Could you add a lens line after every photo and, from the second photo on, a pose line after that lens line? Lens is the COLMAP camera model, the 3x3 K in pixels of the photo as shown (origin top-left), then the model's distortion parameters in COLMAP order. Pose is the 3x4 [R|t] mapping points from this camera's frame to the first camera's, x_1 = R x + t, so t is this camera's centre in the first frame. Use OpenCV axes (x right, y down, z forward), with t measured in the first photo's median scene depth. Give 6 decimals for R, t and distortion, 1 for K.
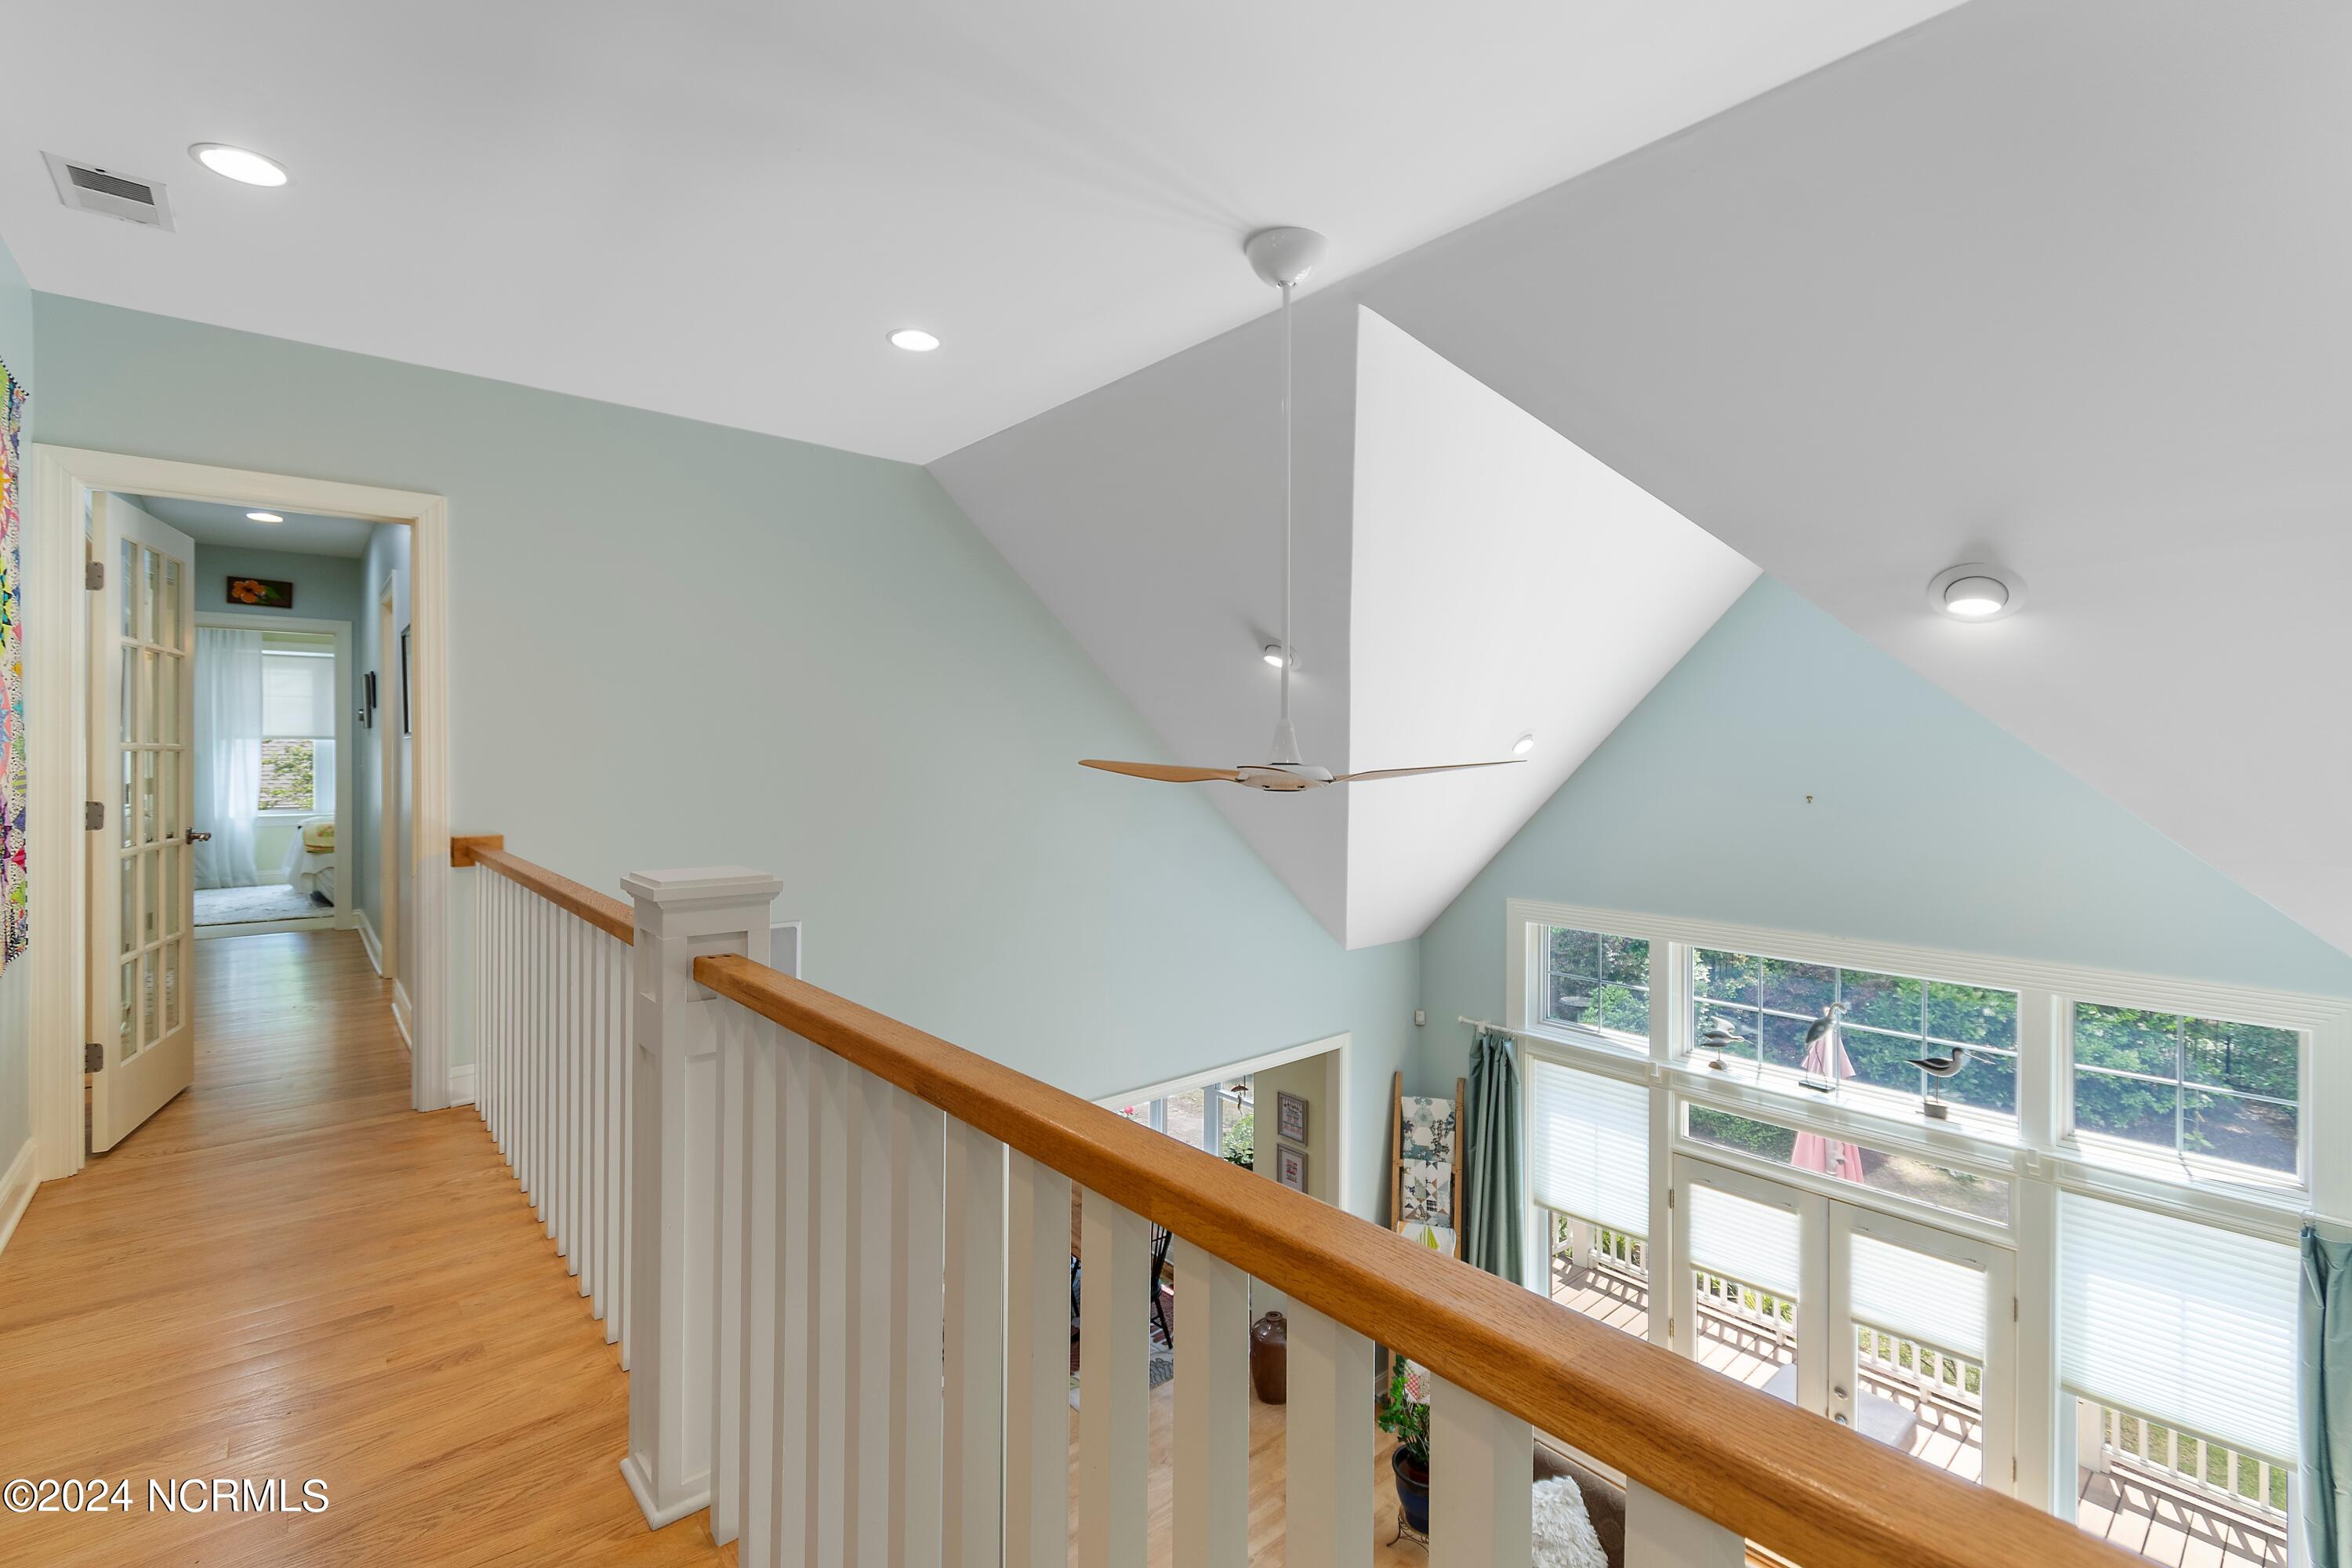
lens RADIAL K [[1063.2, 0, 1166.9], [0, 1063.2, 735.5], [0, 0, 1]] dist [-0.000307, -0.000183]
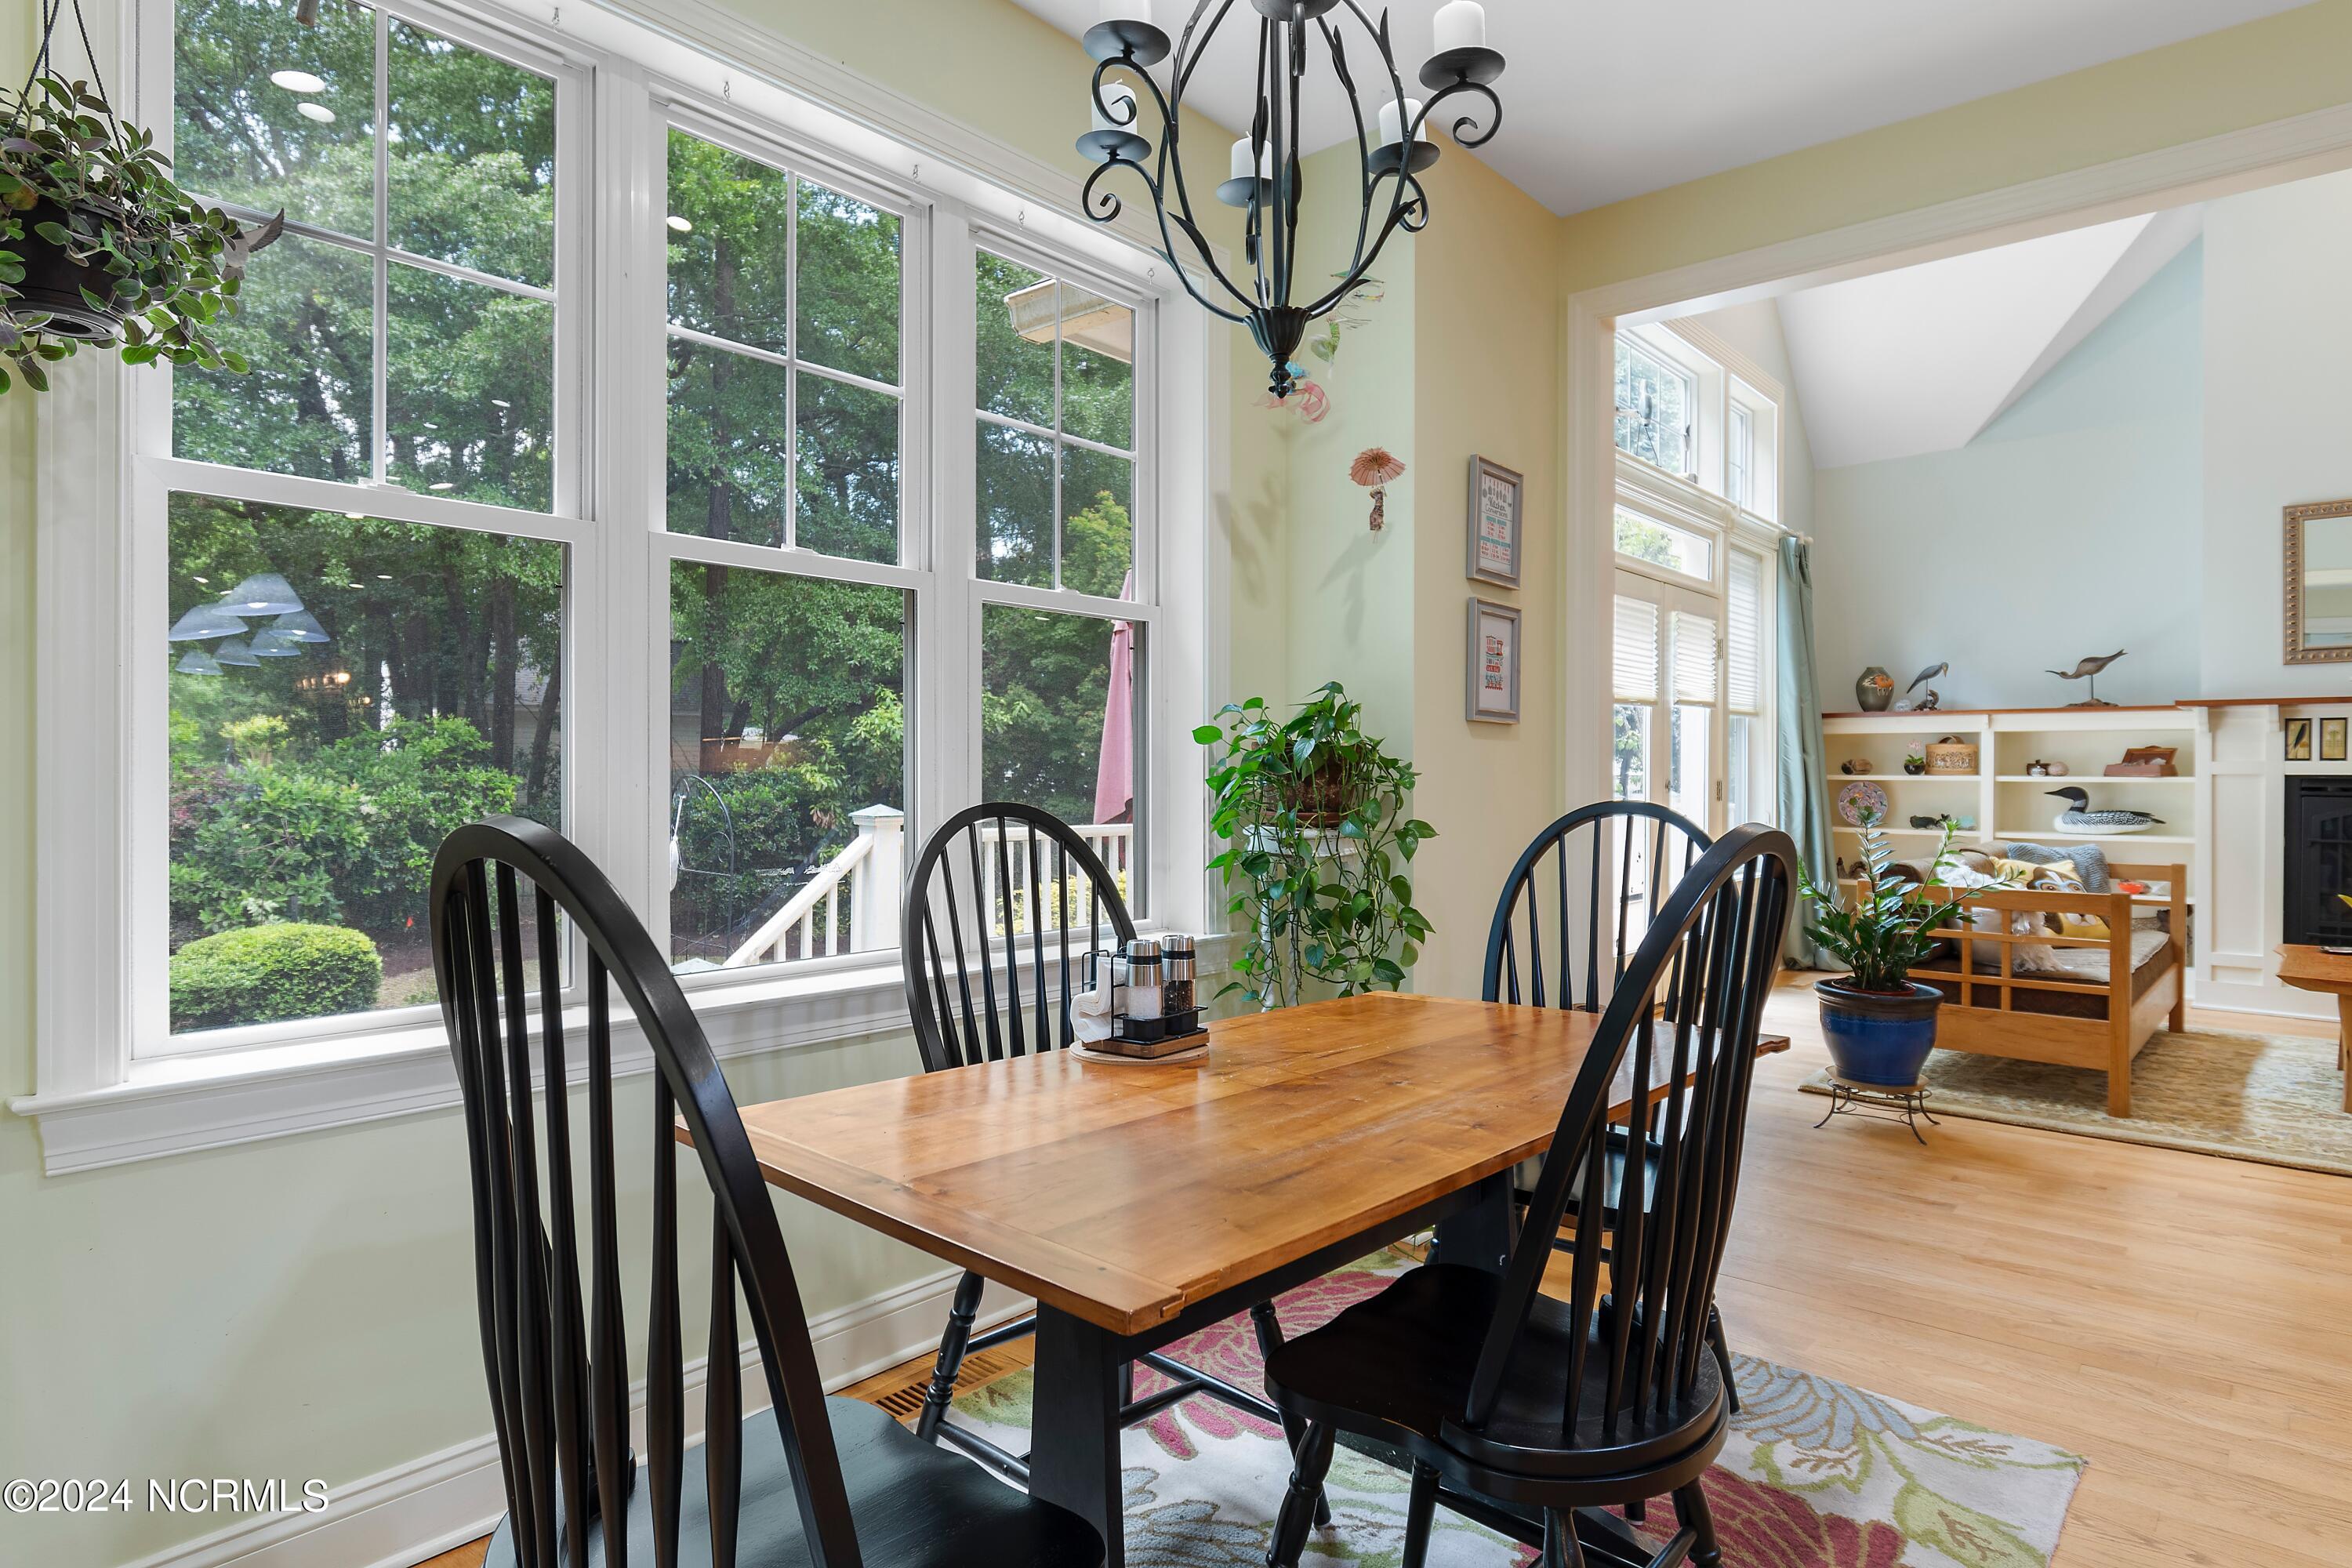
lens RADIAL K [[1288.3, 0, 1183.3], [0, 1288.3, 774.1], [0, 0, 1]] dist [-0.002750, -0.000538]
pose [[-0.144981, -0.003123, 0.989429, -0.342775], [0.001804, 0.999993, 0.003421, 0.470062], [-0.989433, 0.002281, -0.144975, 1.235908]]
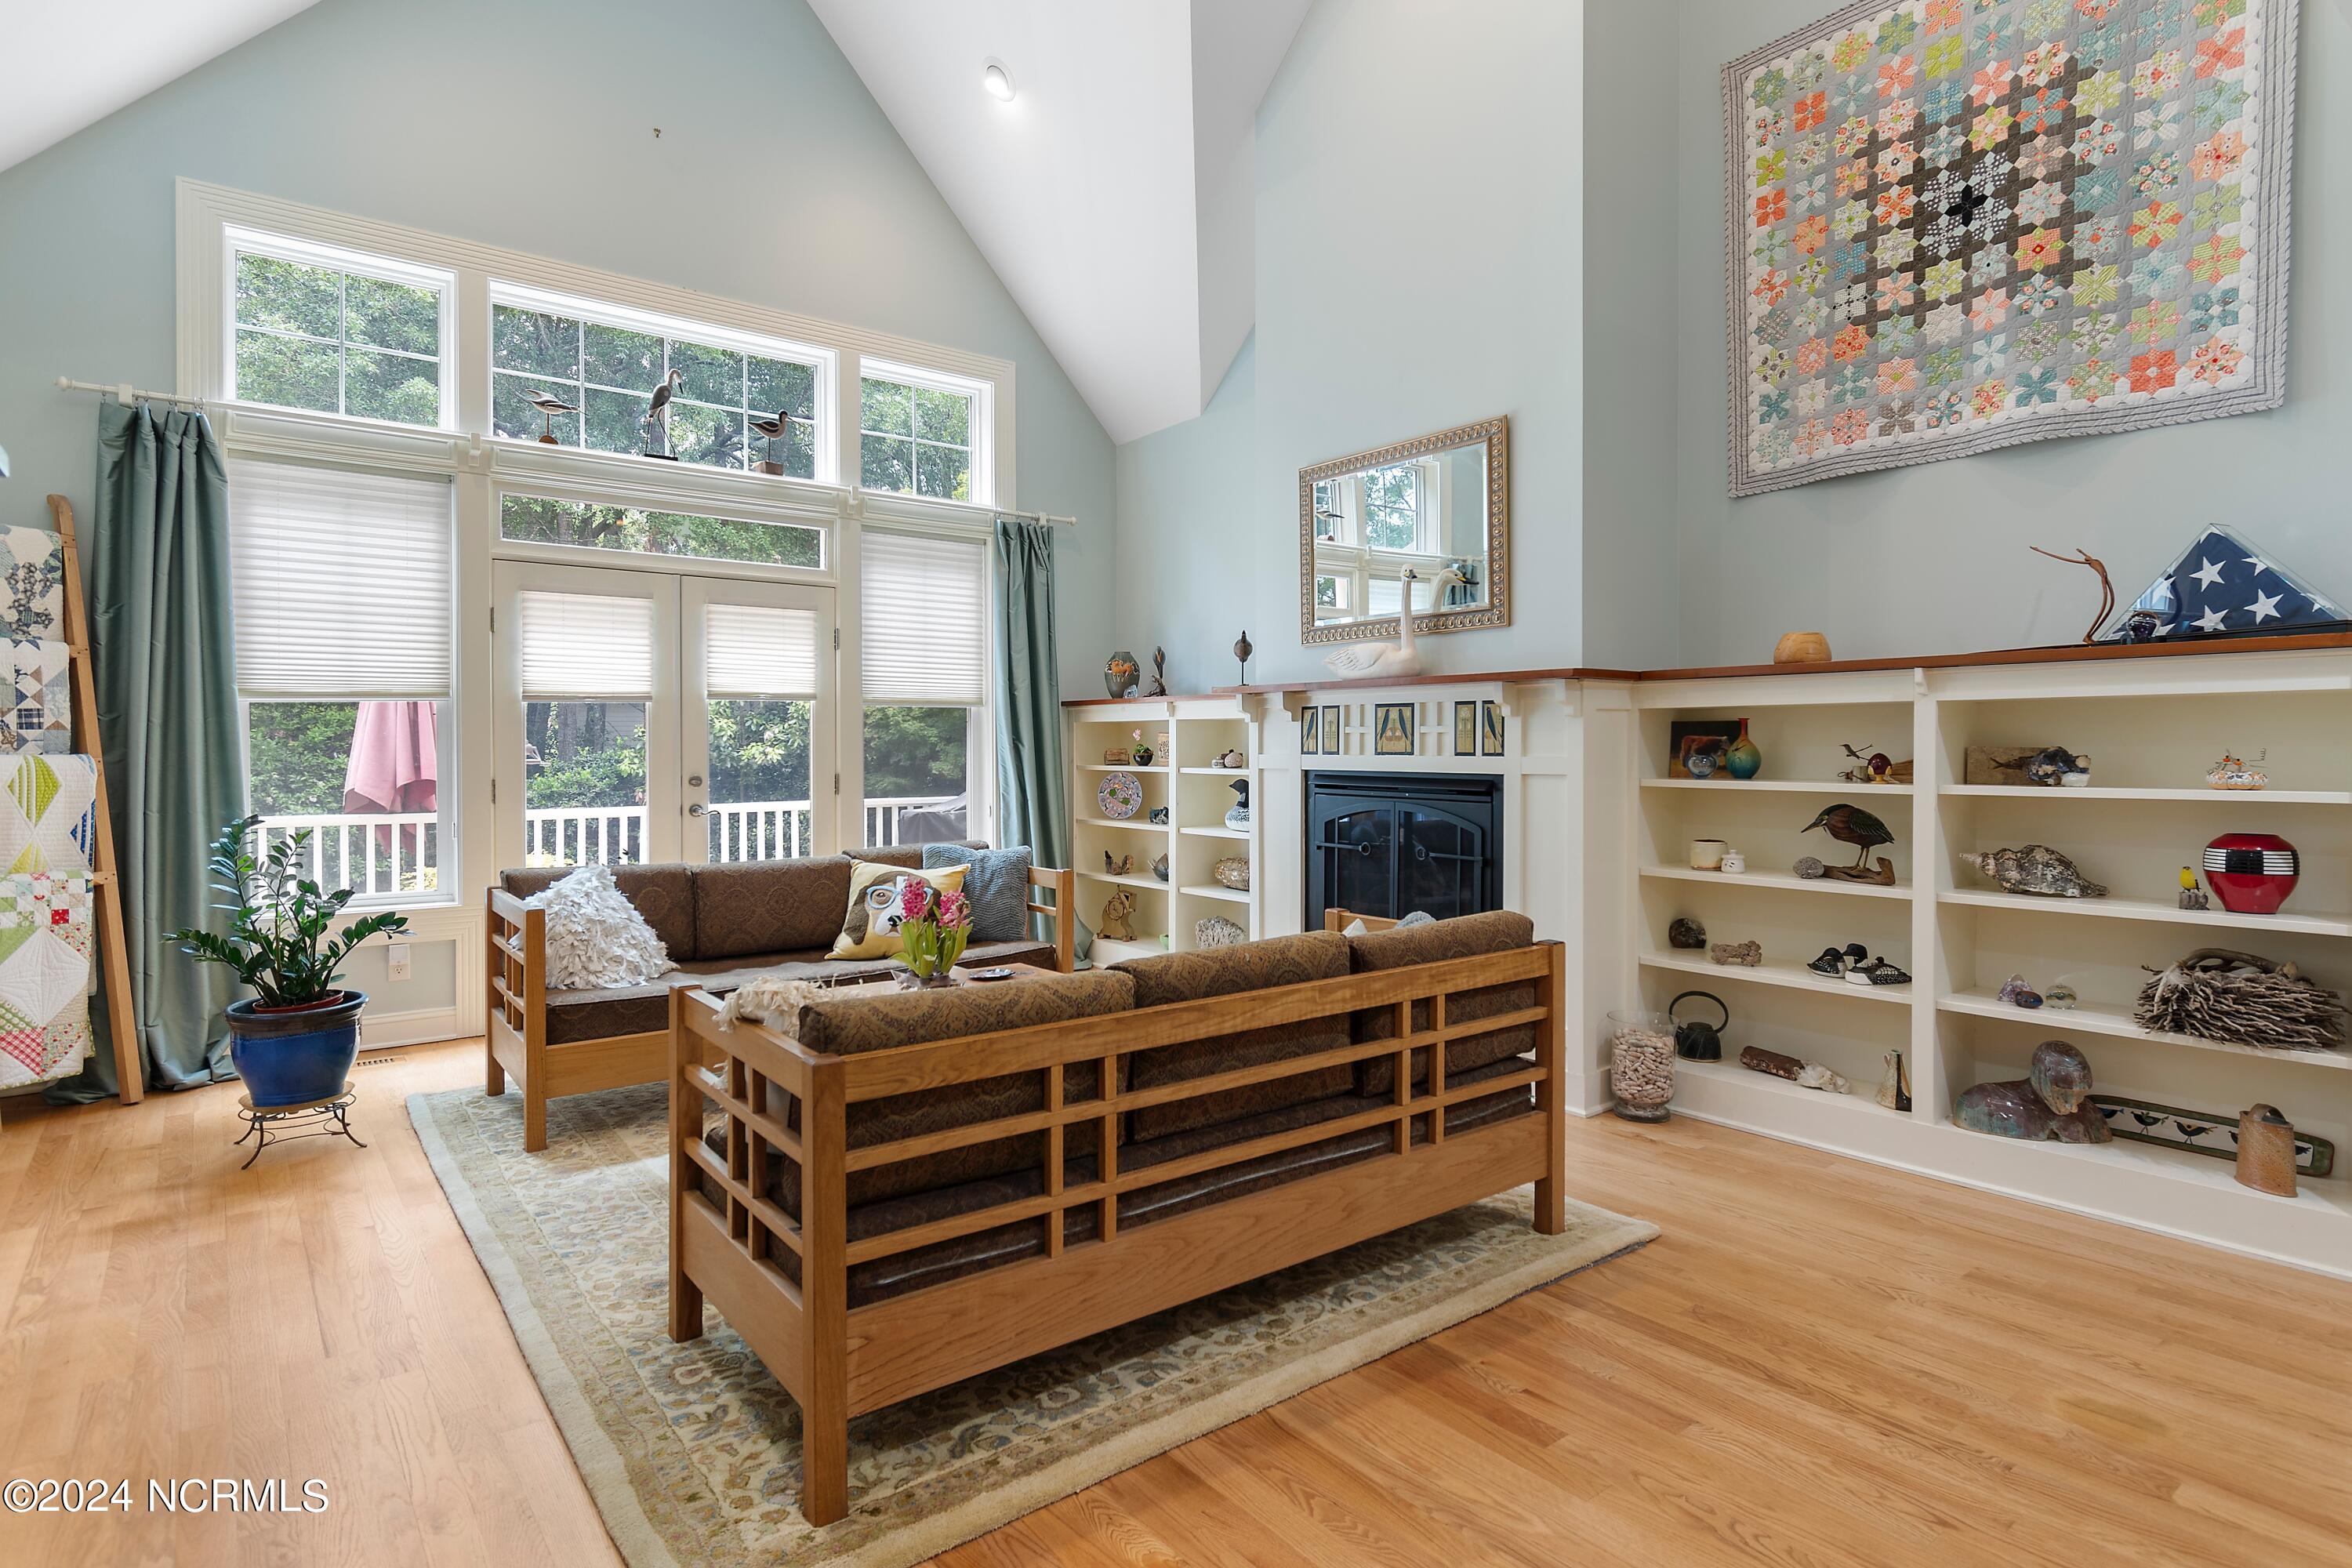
lens RADIAL K [[1225.1, 0, 1182.4], [0, 1225.1, 762.2], [0, 0, 1]] dist [0.000329, -0.001201]
pose [[0.031903, -0.014459, 0.999386, -0.332937], [0.006451, 0.999878, 0.014260, 0.459235], [-0.999470, 0.005992, 0.031993, 0.417720]]
